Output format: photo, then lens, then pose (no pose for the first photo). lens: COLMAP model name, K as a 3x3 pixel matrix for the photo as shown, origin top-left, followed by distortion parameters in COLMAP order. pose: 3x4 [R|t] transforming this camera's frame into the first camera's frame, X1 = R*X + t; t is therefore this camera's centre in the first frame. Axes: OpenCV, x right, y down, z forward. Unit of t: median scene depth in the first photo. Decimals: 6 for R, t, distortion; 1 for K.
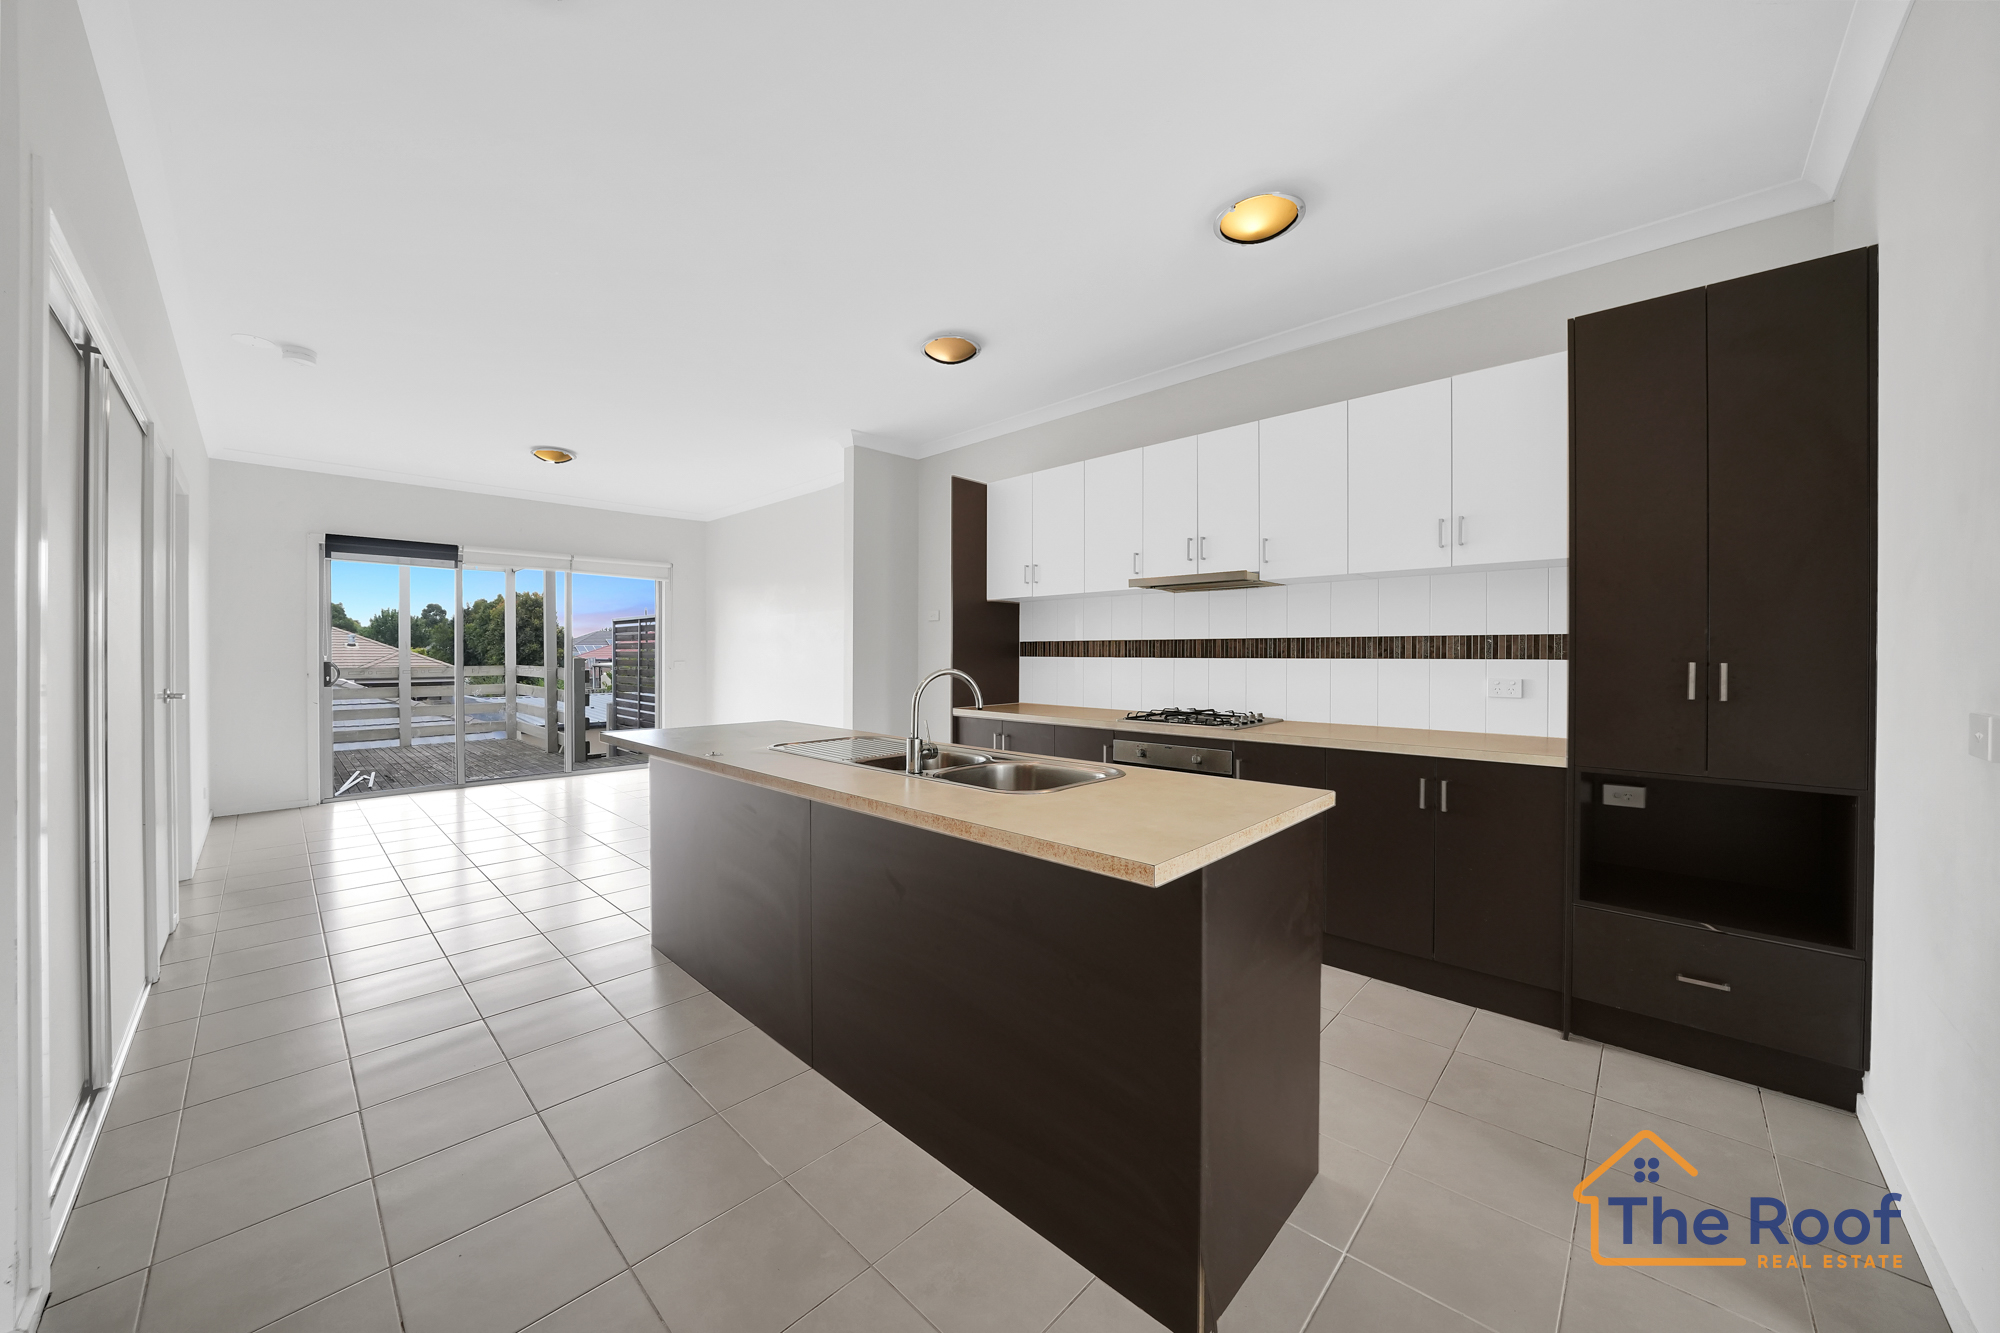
lens RADIAL K [[730.0, 0, 1003.7], [0, 730.0, 657.6], [0, 0, 1]] dist [-0.001180, -0.000100]
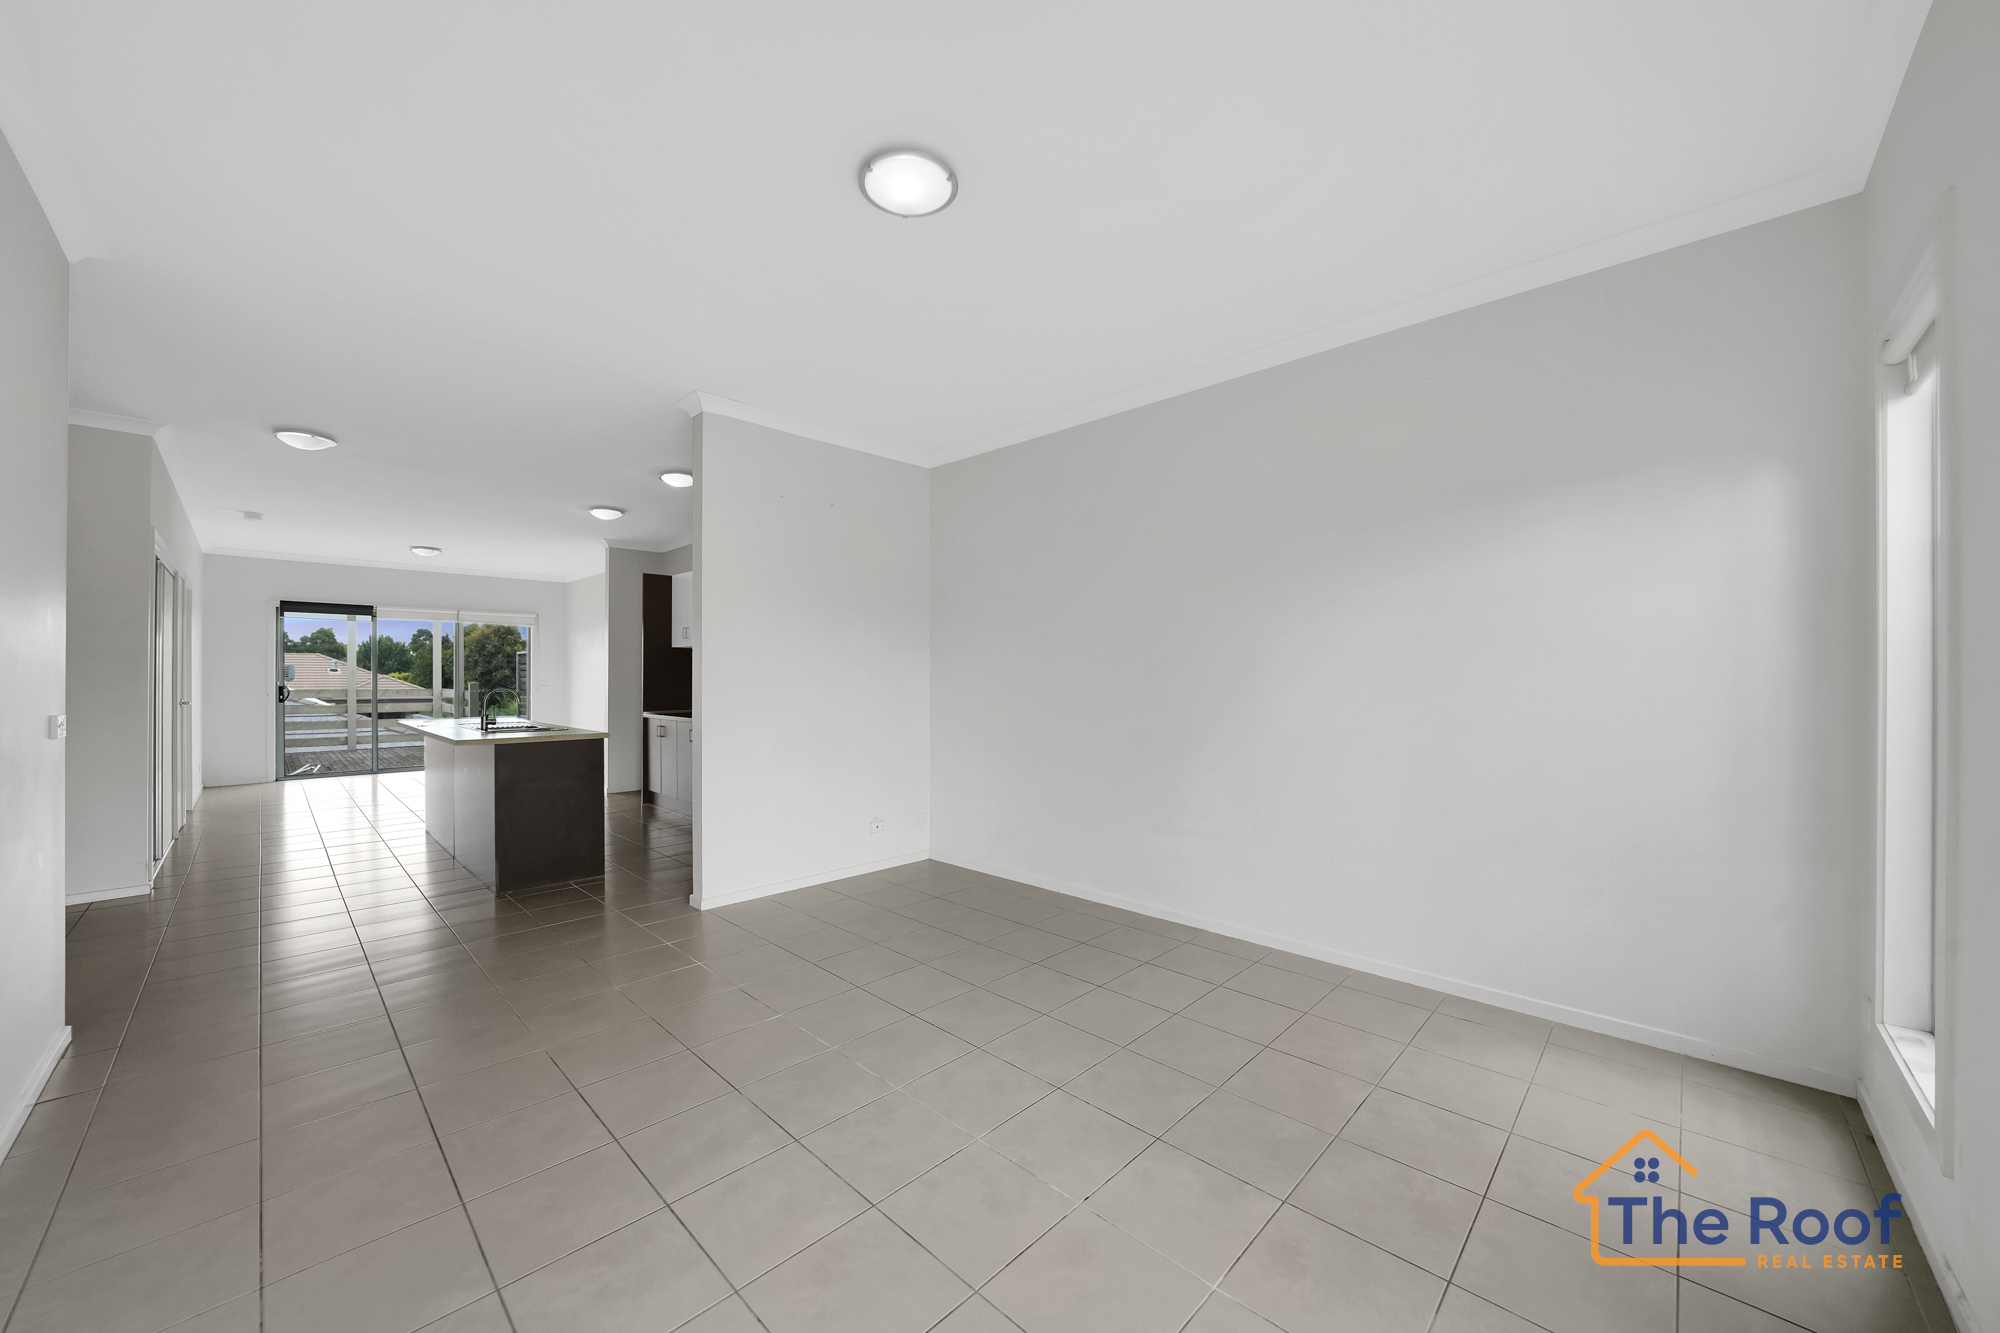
lens RADIAL K [[746.4, 0, 990.8], [0, 746.4, 675.5], [0, 0, 1]] dist [-0.000666, -0.000076]
pose [[0.999862, 0.000210, -0.016600, 0.724546], [-0.000362, 0.999958, -0.009186, -0.001865], [0.016598, 0.009191, 0.999820, -0.662297]]
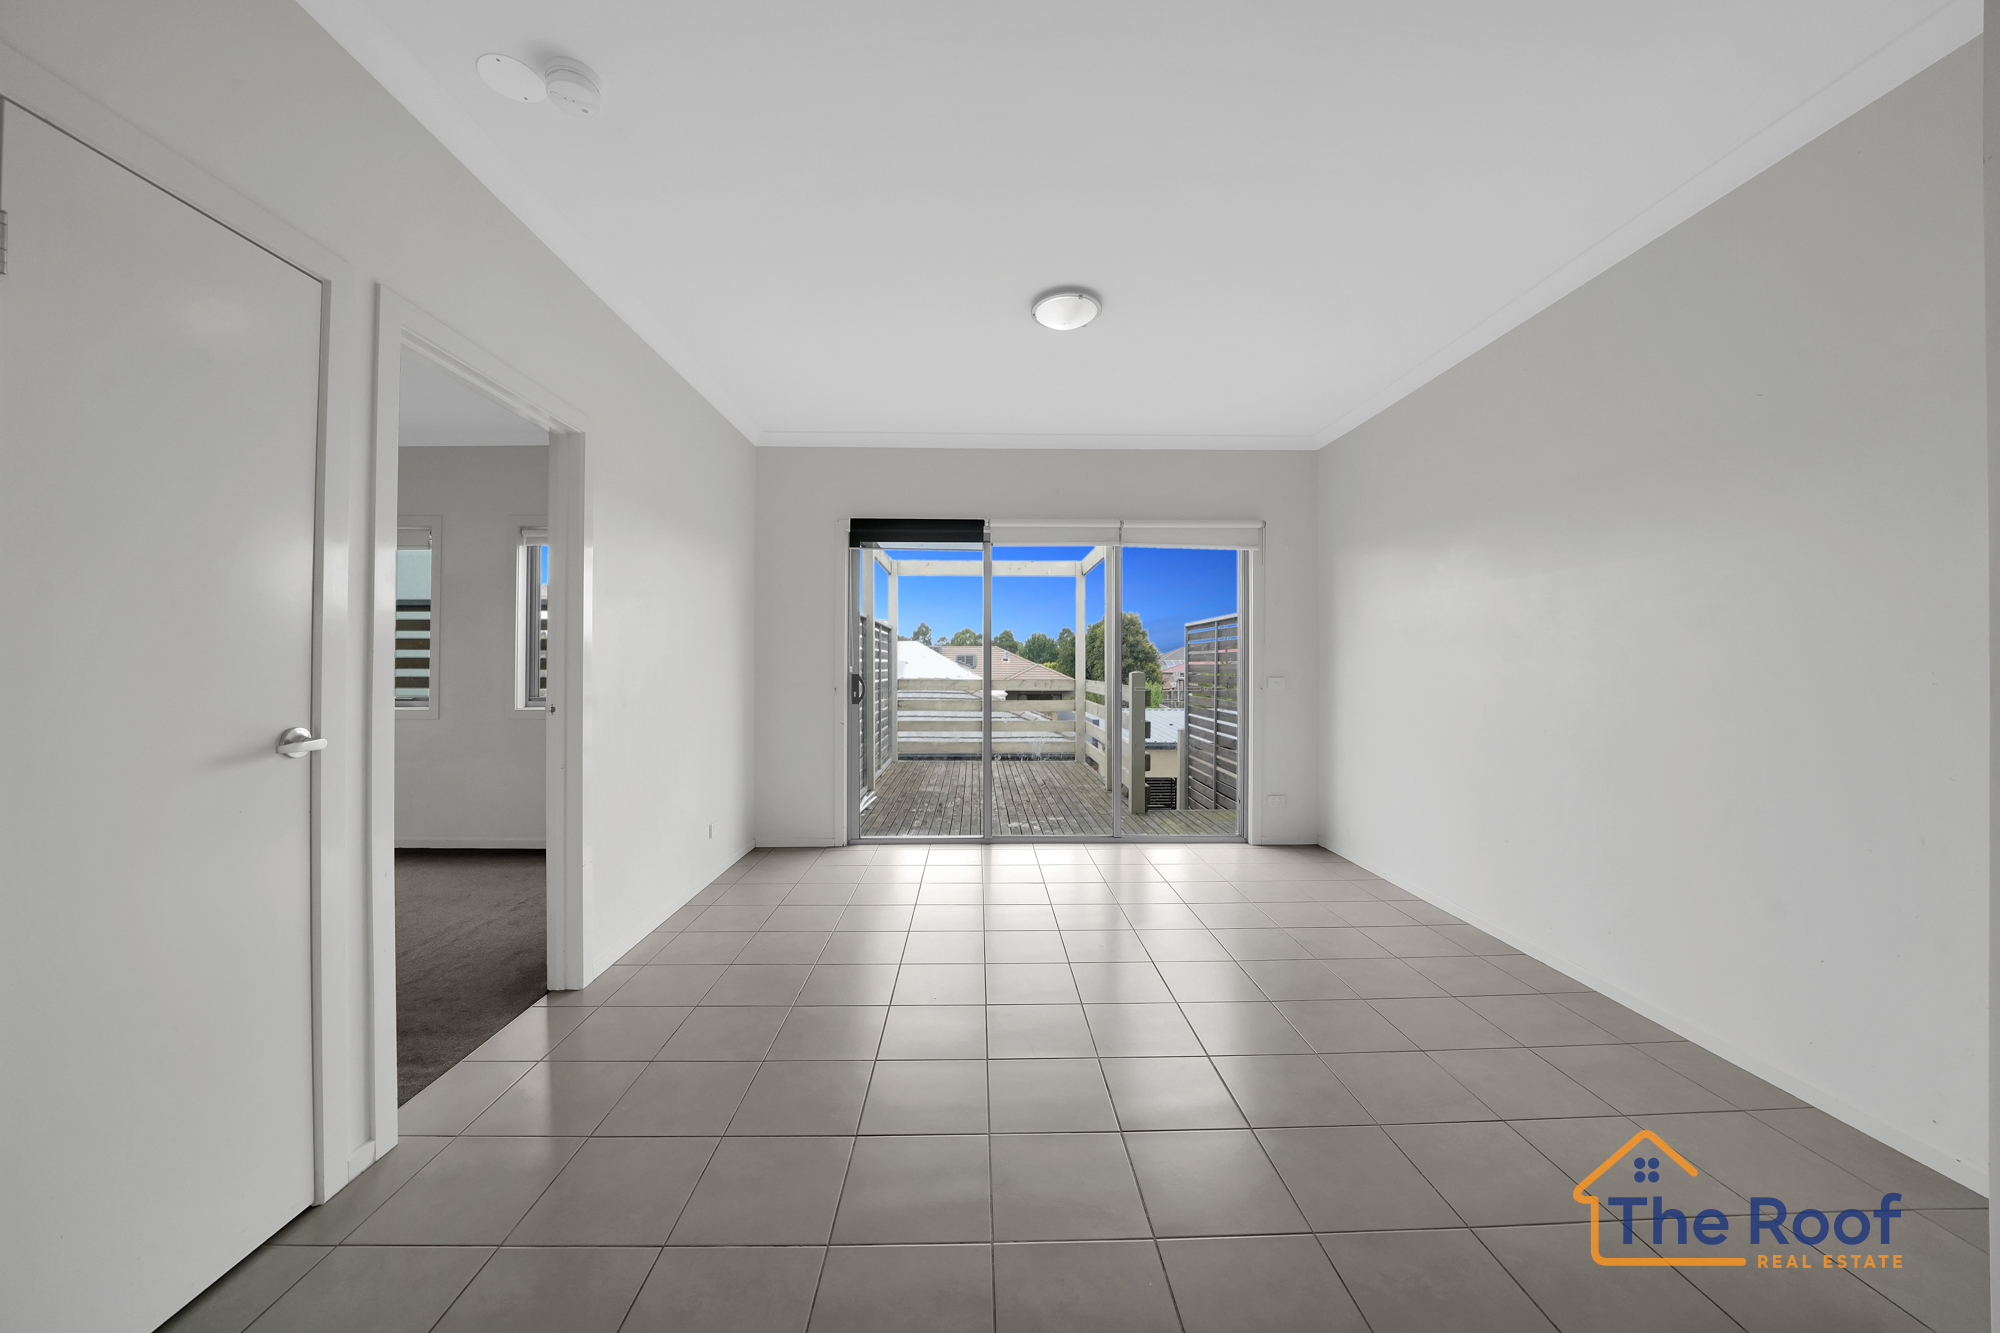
lens RADIAL K [[708.9, 0, 968.0], [0, 708.9, 662.4], [0, 0, 1]] dist [-0.000535, -0.000048]
pose [[0.693545, -0.003352, -0.720405, -0.340570], [-0.006440, 0.999920, -0.010852, -0.000817], [0.720384, 0.012166, 0.693468, 0.701488]]
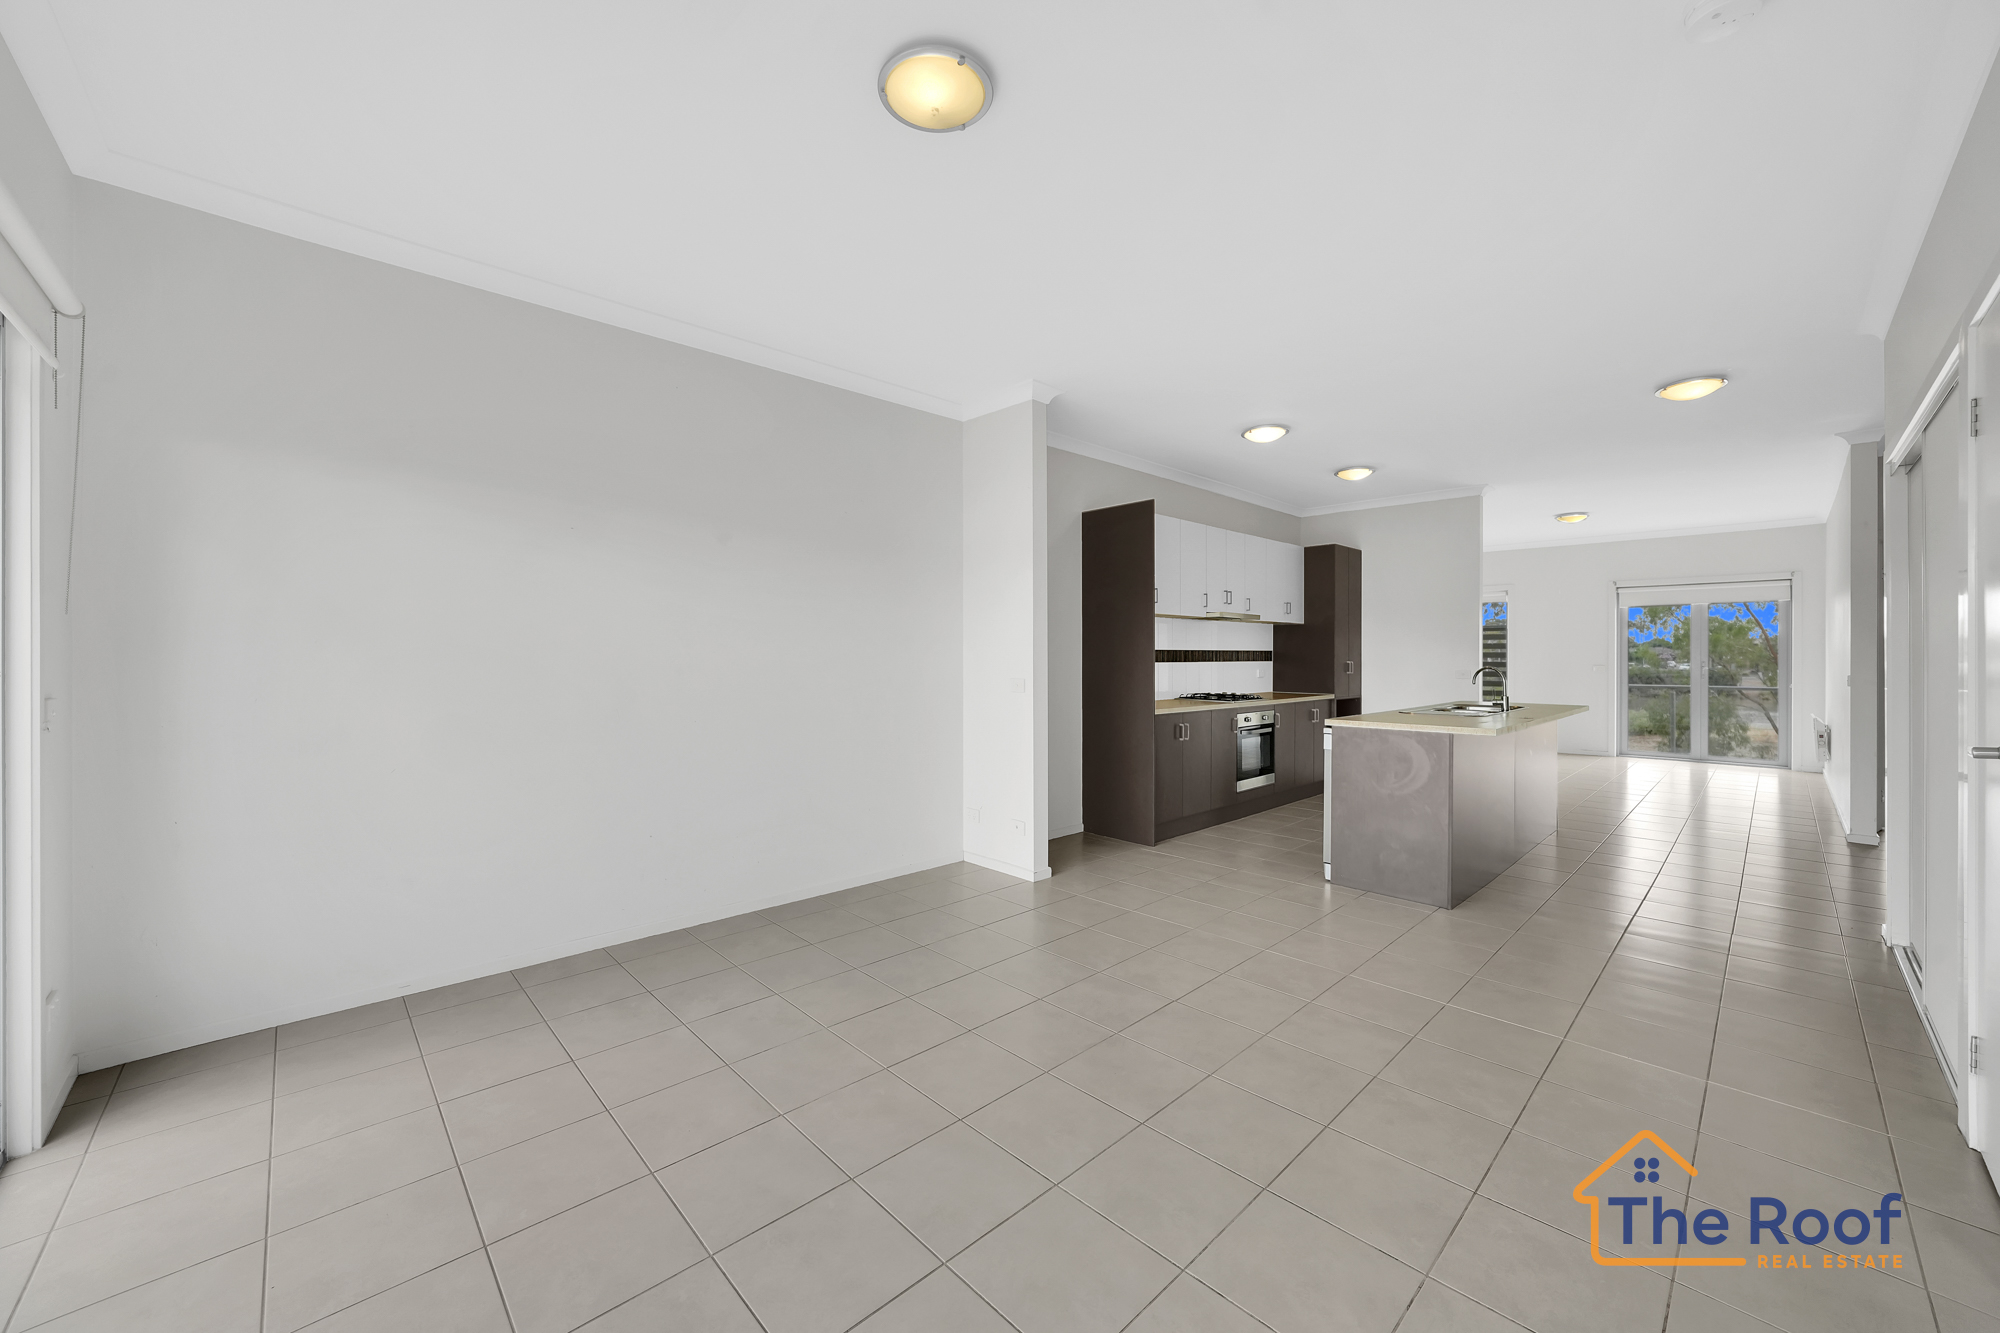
lens RADIAL K [[730.0, 0, 1003.7], [0, 730.0, 657.6], [0, 0, 1]] dist [-0.001180, -0.000100]
pose [[0.056041, -0.000497, 0.998428, -1.162796], [0.007841, 0.999969, 0.000057, -0.010688], [-0.998398, 0.007825, 0.056043, 1.145382]]
